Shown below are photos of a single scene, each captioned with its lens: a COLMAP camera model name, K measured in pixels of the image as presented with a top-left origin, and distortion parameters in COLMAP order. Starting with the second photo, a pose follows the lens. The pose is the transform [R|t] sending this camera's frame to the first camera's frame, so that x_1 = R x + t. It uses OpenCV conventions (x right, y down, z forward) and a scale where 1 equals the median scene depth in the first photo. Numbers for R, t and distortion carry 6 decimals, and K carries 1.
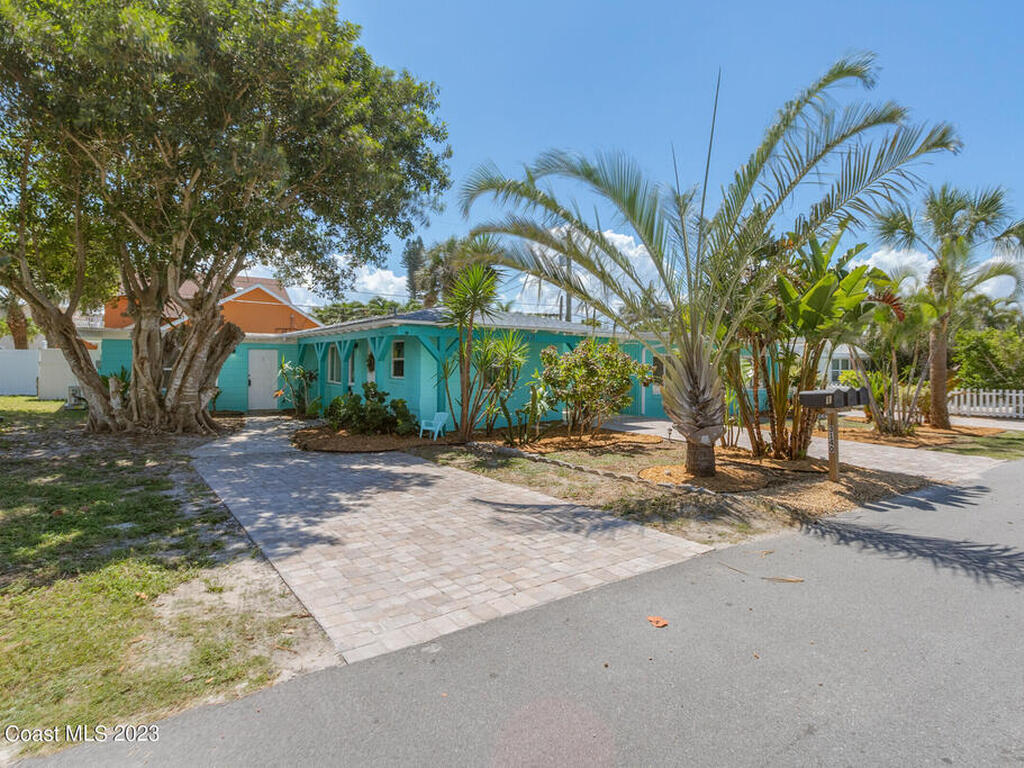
lens RADIAL K [[560.4, 0, 513.4], [0, 560.4, 365.9], [0, 0, 1]] dist [0.000144, -0.000147]
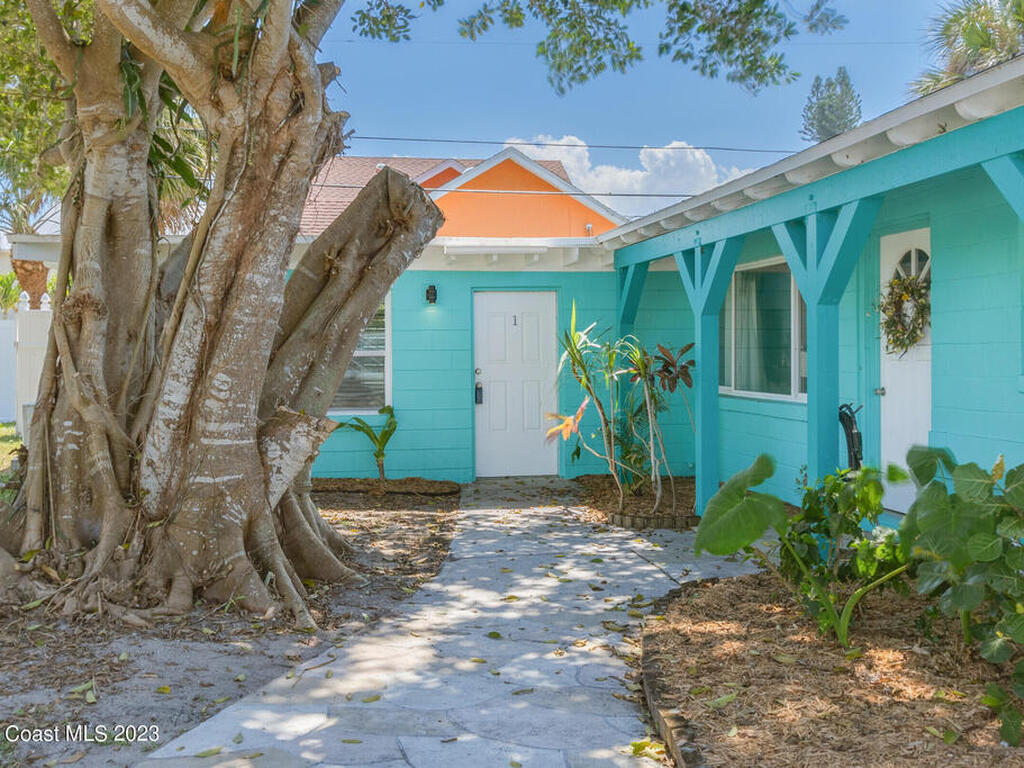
lens RADIAL K [[632.7, 0, 512.0], [0, 632.7, 384.0], [0, 0, 1]] dist [0.003241, 0.000558]
pose [[0.891202, -0.007998, -0.453537, -0.335975], [0.016654, 0.999747, 0.015095, 0.022271], [0.453301, -0.021006, 0.891110, 0.799152]]
